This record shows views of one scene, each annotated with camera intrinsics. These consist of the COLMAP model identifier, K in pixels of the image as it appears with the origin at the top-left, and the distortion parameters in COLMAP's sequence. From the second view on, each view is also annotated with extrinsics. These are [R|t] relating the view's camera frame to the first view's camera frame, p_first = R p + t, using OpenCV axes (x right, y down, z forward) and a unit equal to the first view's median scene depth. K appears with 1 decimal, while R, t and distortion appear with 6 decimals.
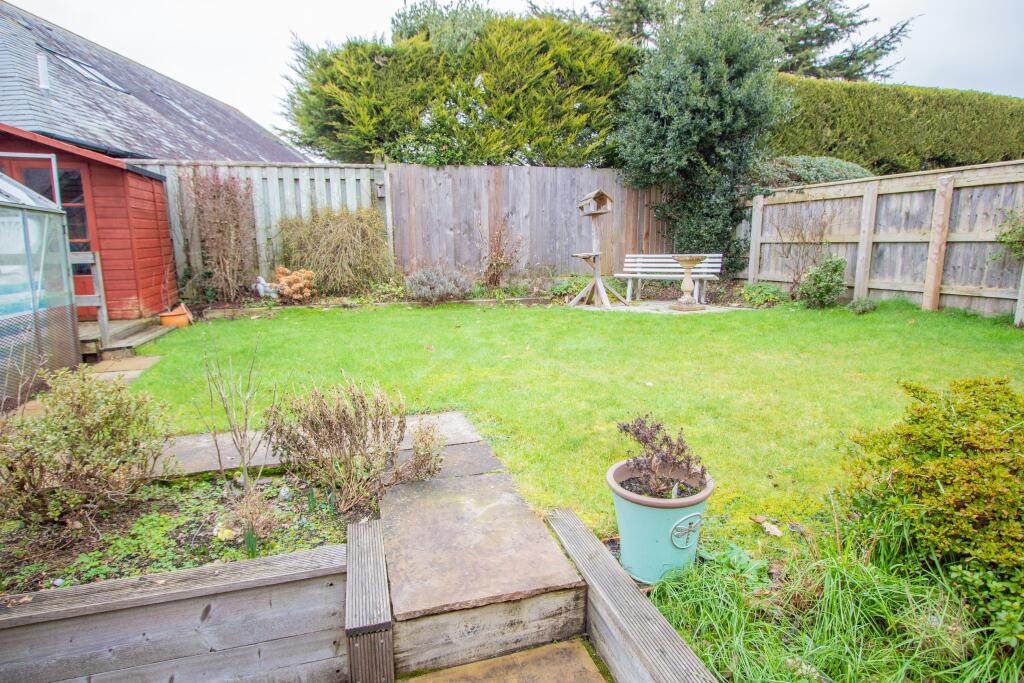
lens RADIAL K [[566.5, 0, 511.4], [0, 566.5, 339.8], [0, 0, 1]] dist [-0.004826, 0.002056]
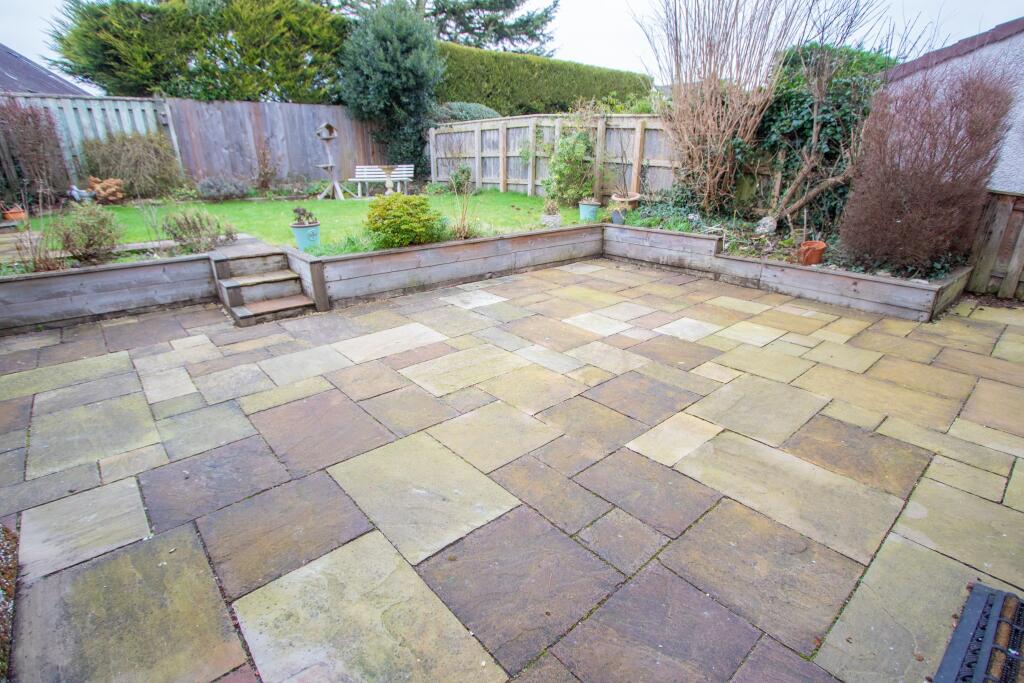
lens RADIAL K [[494.5, 0, 507.7], [0, 494.5, 340.0], [0, 0, 1]] dist [-0.010488, -0.000207]
pose [[0.925810, -0.129786, 0.355010, 0.050004], [0.065508, 0.980084, 0.187468, 0.095740], [-0.372270, -0.150304, 0.915873, -0.491888]]
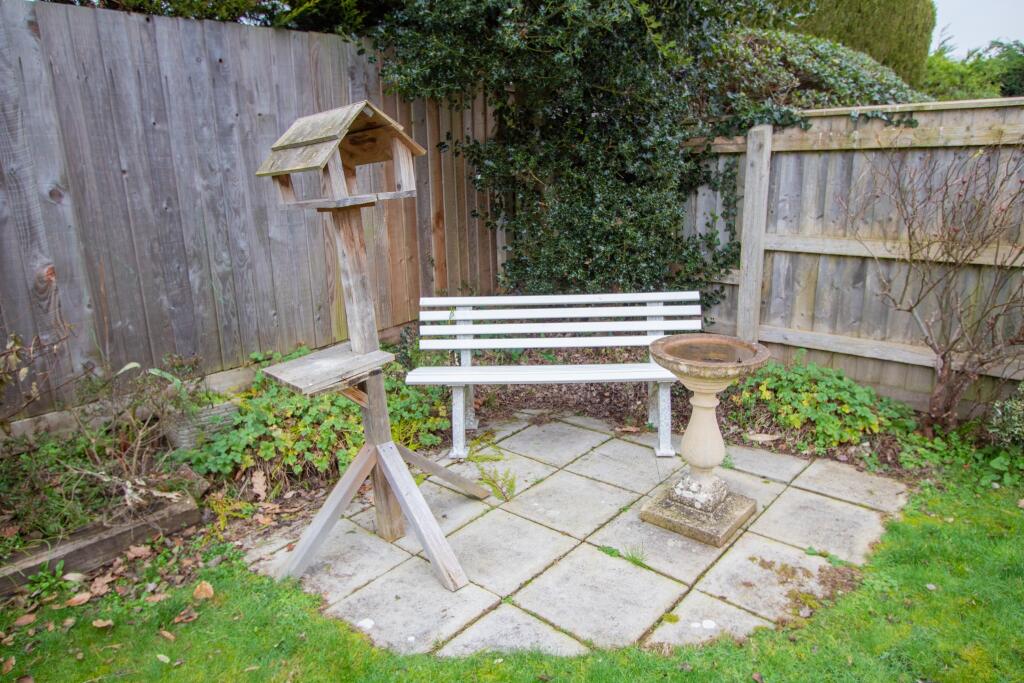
lens RADIAL K [[691.7, 0, 511.6], [0, 691.7, 339.5], [0, 0, 1]] dist [-0.003572, 0.002267]
pose [[0.869798, -0.143518, 0.472073, 0.055955], [0.101318, 0.988325, 0.113788, -0.183486], [-0.482893, -0.051144, 0.874185, 0.670054]]
